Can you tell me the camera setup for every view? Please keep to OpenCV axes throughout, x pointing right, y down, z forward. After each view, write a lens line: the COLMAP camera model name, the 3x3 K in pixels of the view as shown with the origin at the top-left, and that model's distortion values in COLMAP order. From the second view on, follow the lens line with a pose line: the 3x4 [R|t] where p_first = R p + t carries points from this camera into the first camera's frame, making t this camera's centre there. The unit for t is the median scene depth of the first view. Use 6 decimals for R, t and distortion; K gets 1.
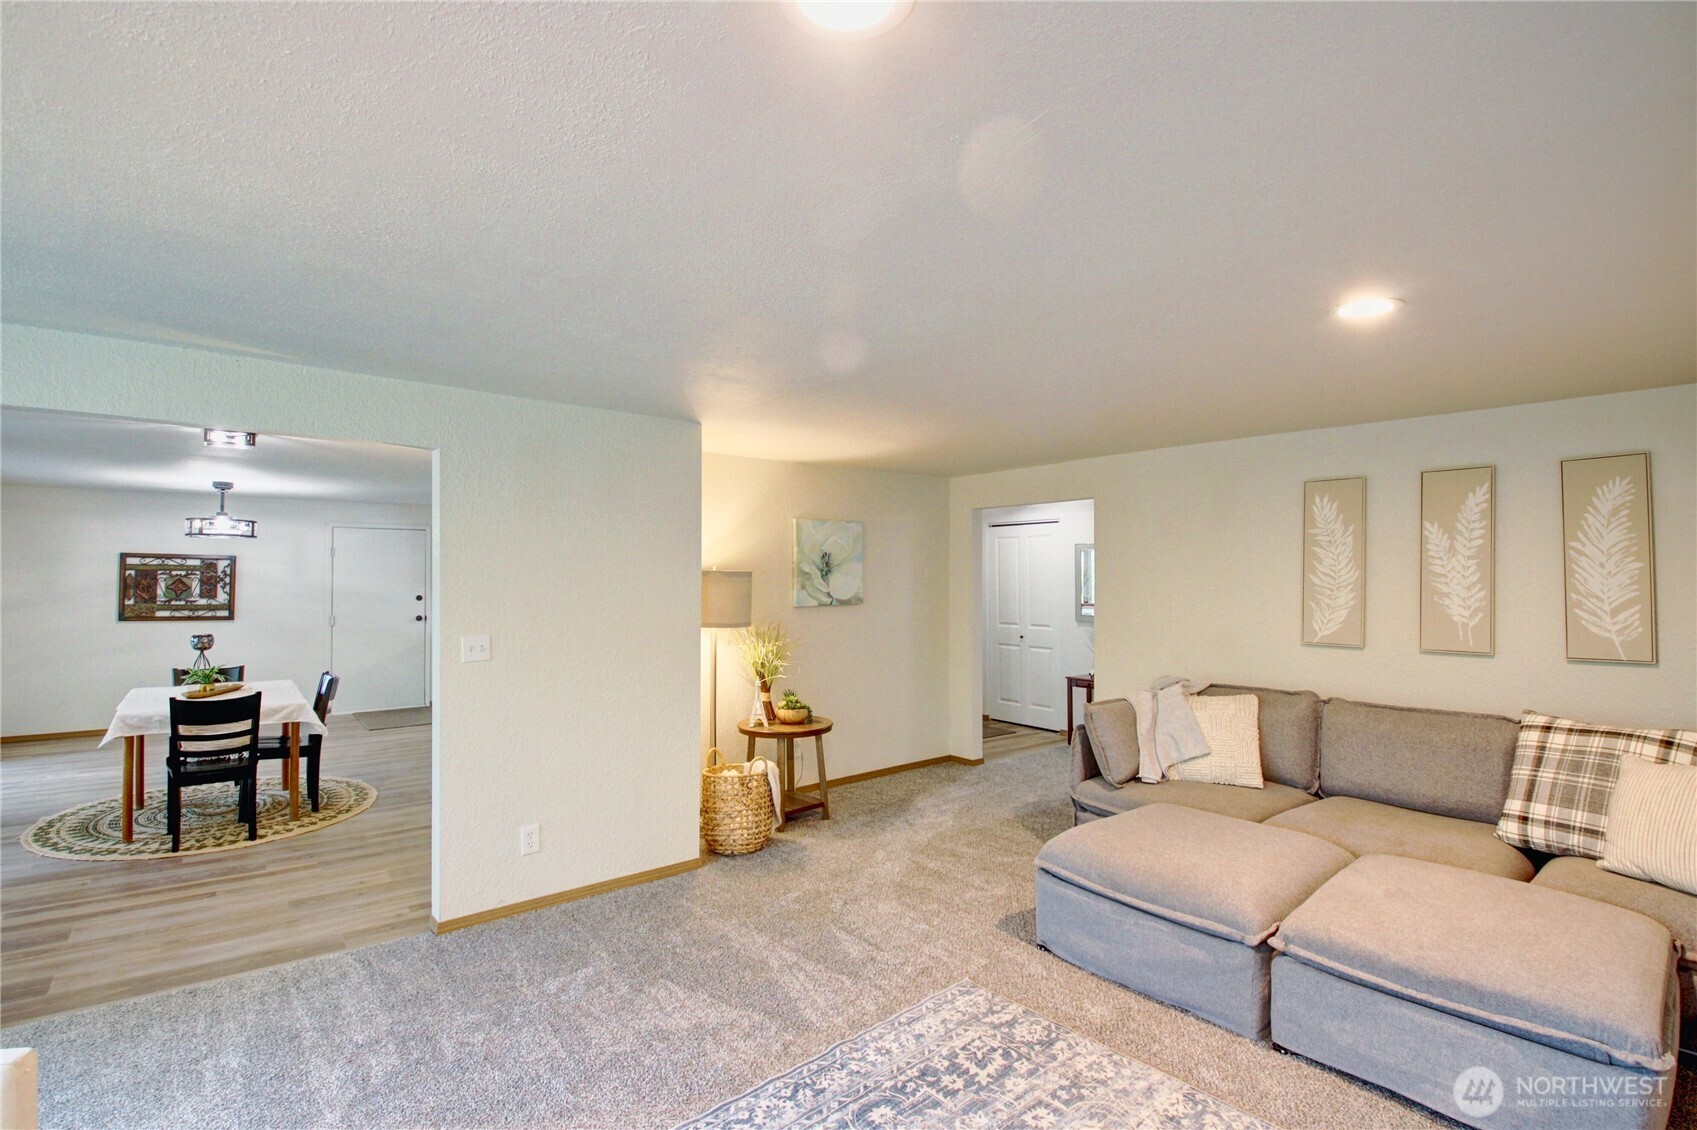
lens RADIAL K [[791.3, 0, 842.8], [0, 791.3, 568.2], [0, 0, 1]] dist [0.014522, -0.024319]
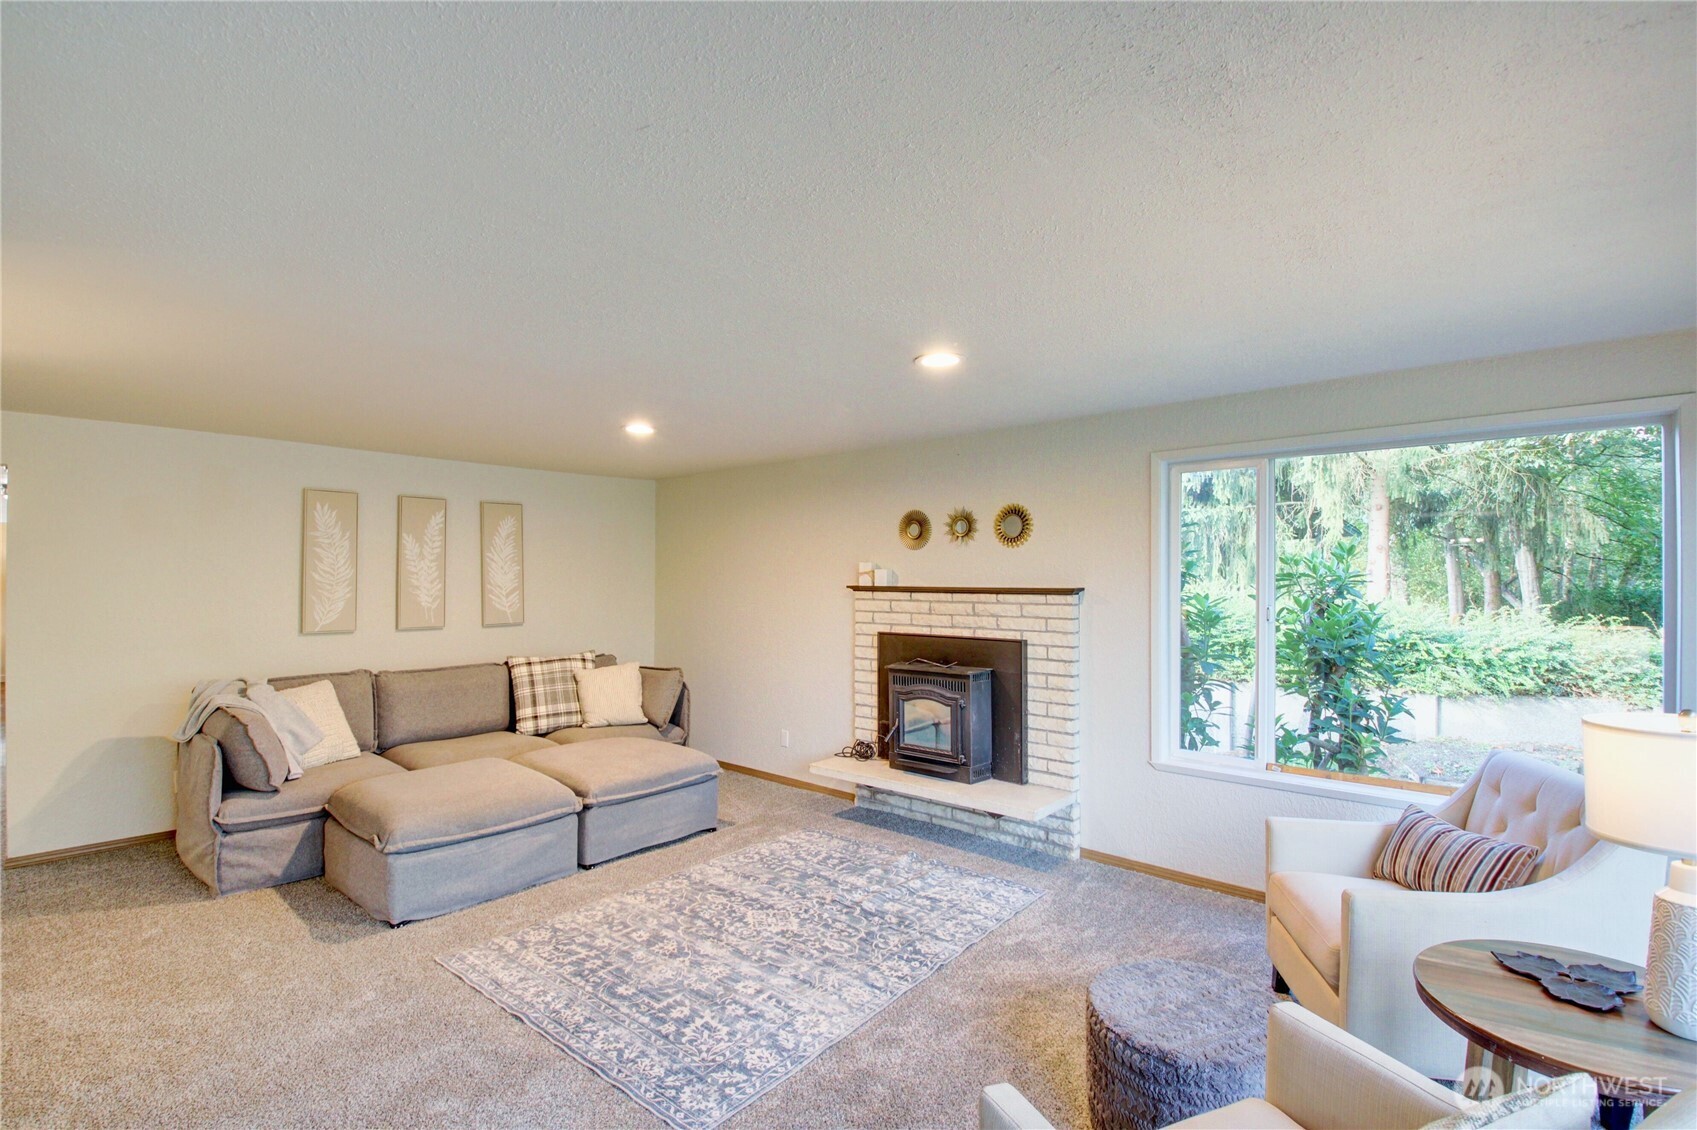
lens RADIAL K [[775.4, 0, 843.2], [0, 775.4, 564.9], [0, 0, 1]] dist [0.016720, -0.035250]
pose [[-0.153723, 0.014523, 0.988007, -0.987743], [-0.014037, 0.999759, -0.016880, 0.009731], [-0.988014, -0.016463, -0.153482, 0.666640]]
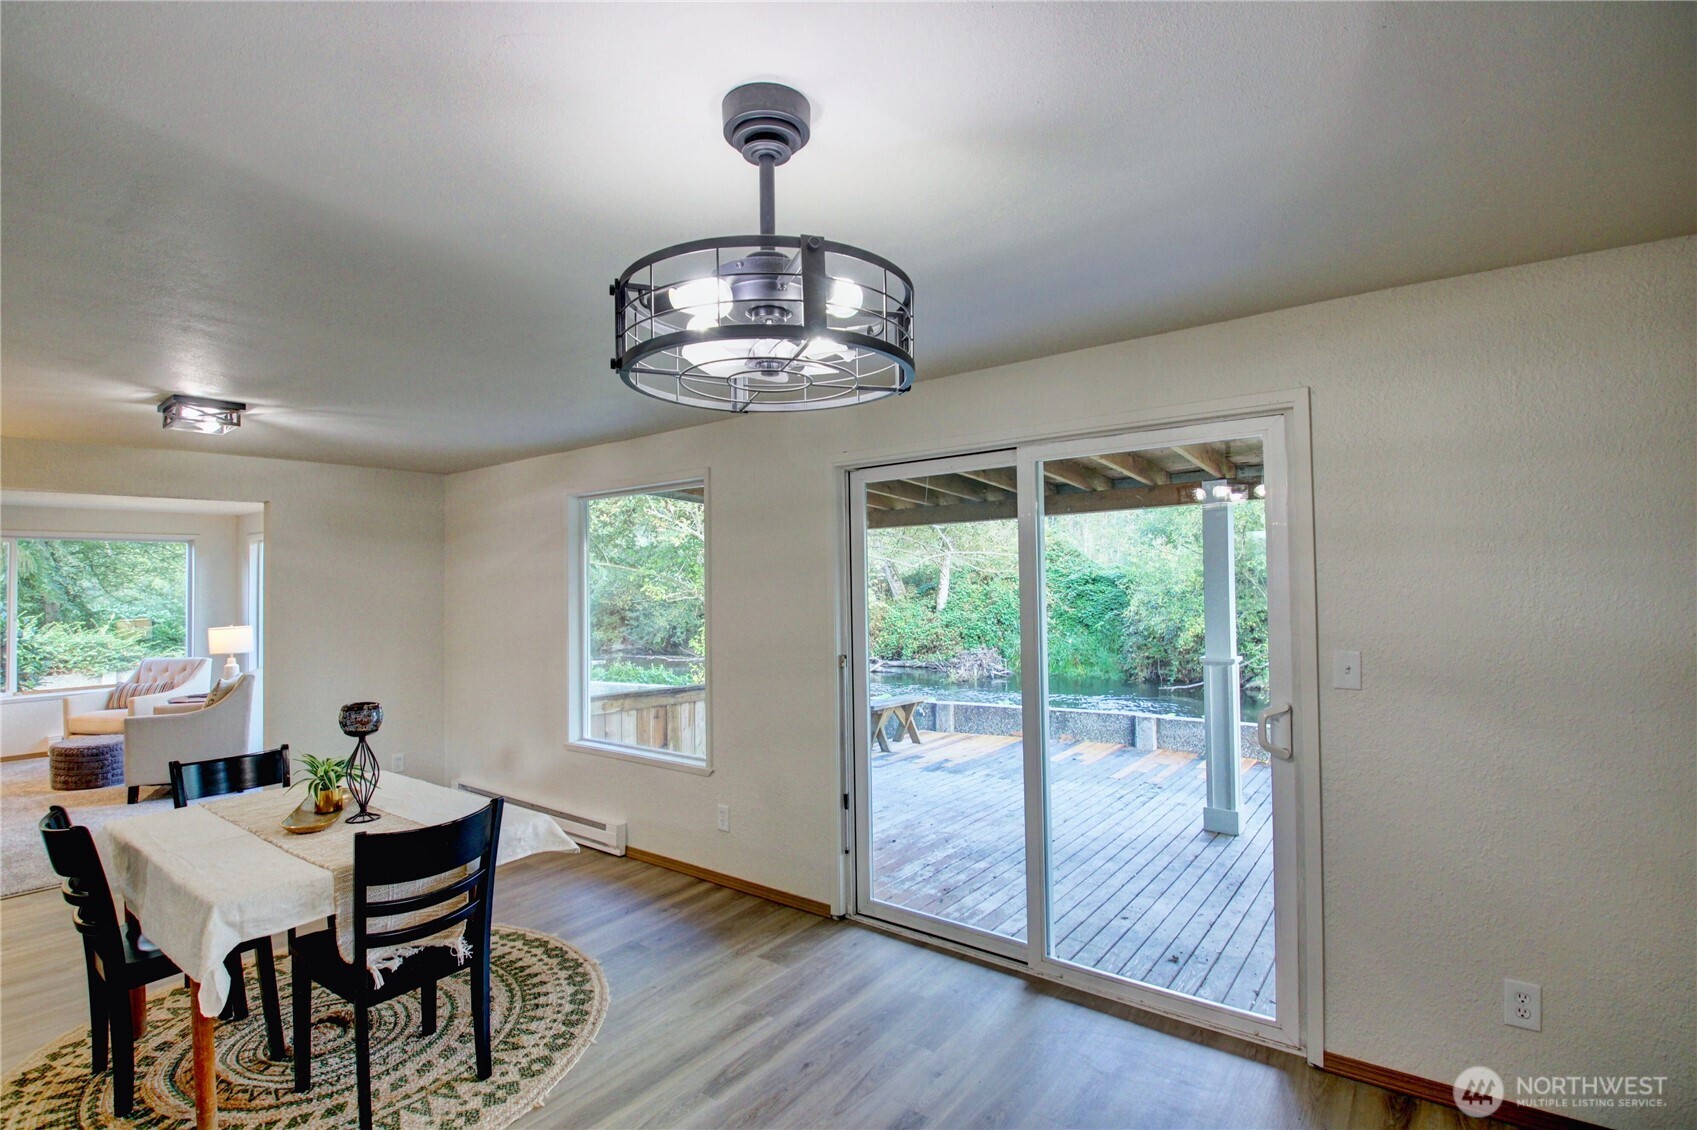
lens RADIAL K [[791.3, 0, 842.8], [0, 791.3, 568.2], [0, 0, 1]] dist [0.014522, -0.024319]
pose [[-0.970219, 0.007298, -0.242120, -1.837906], [0.015967, 0.999299, -0.033861, 0.031217], [0.241703, -0.036718, -0.969655, 2.921861]]
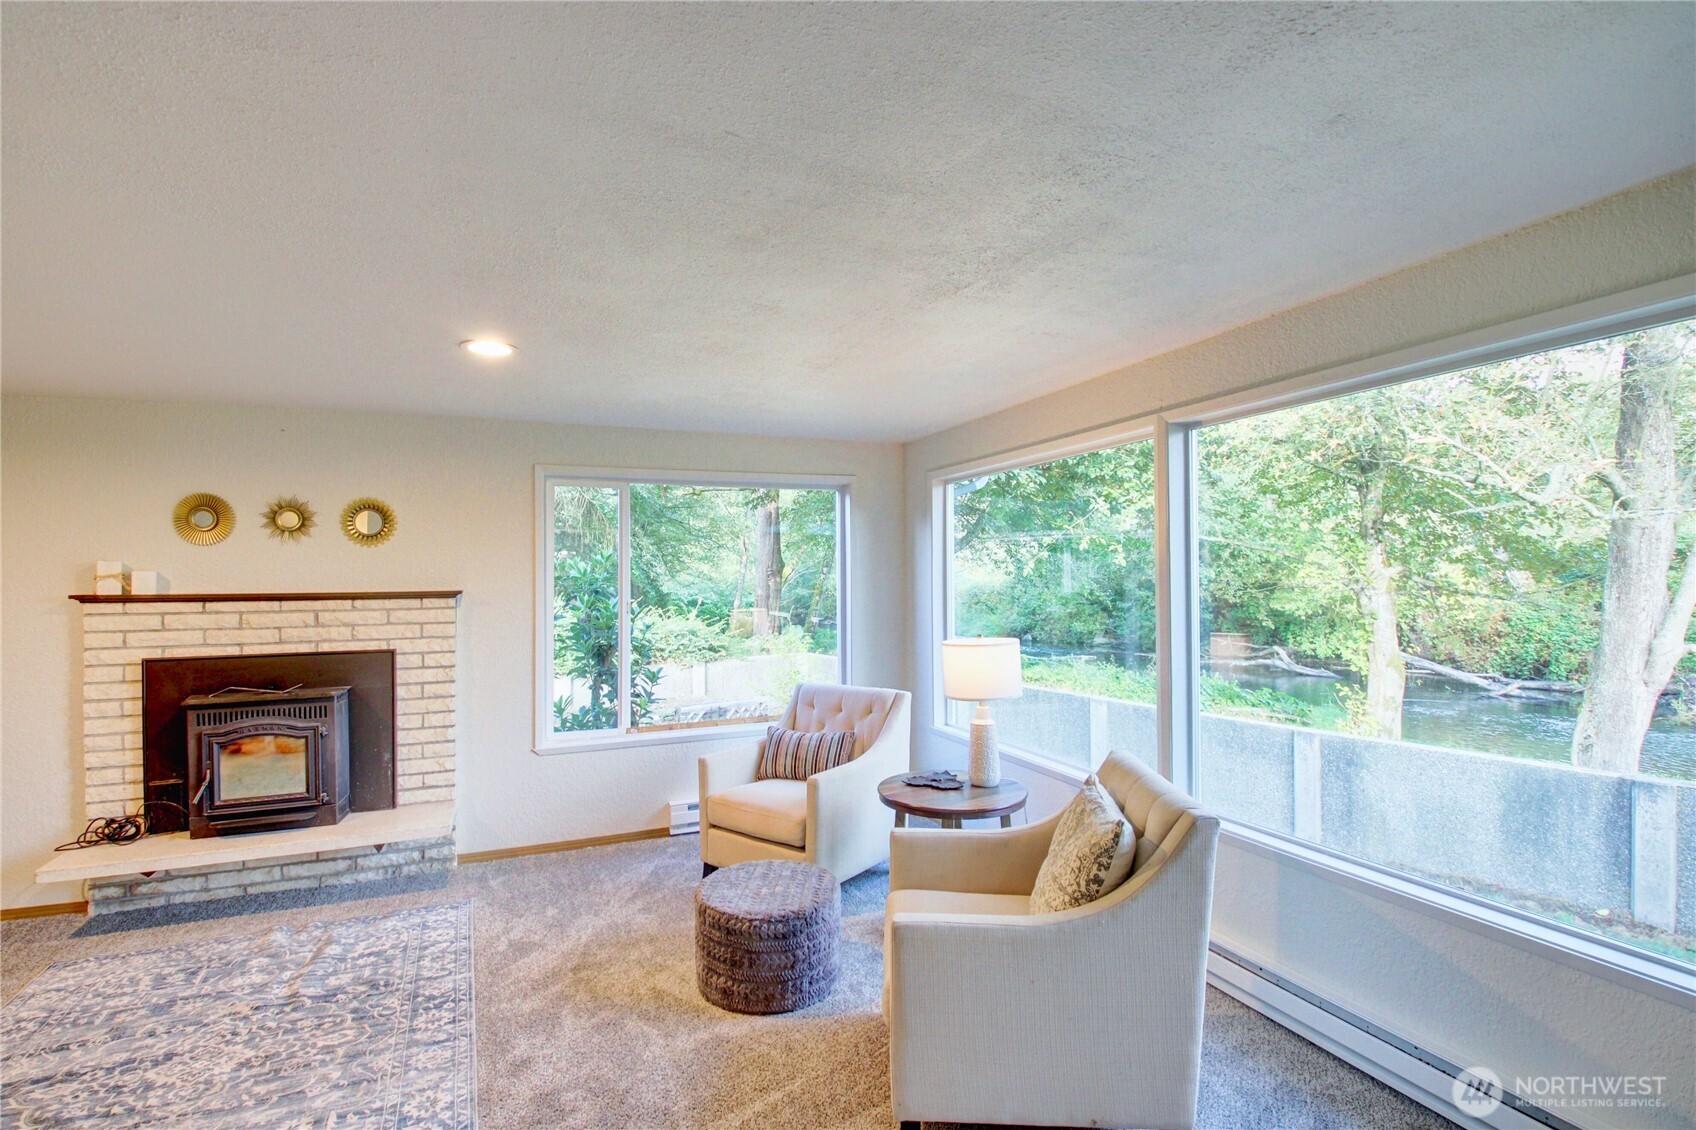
lens RADIAL K [[790.9, 0, 827.9], [0, 790.9, 568.1], [0, 0, 1]] dist [-0.008832, -0.011209]
pose [[-0.953623, 0.012306, 0.300753, -0.694188], [0.004910, 0.999667, -0.025334, 0.021496], [-0.300965, -0.022682, -0.953366, 1.191583]]
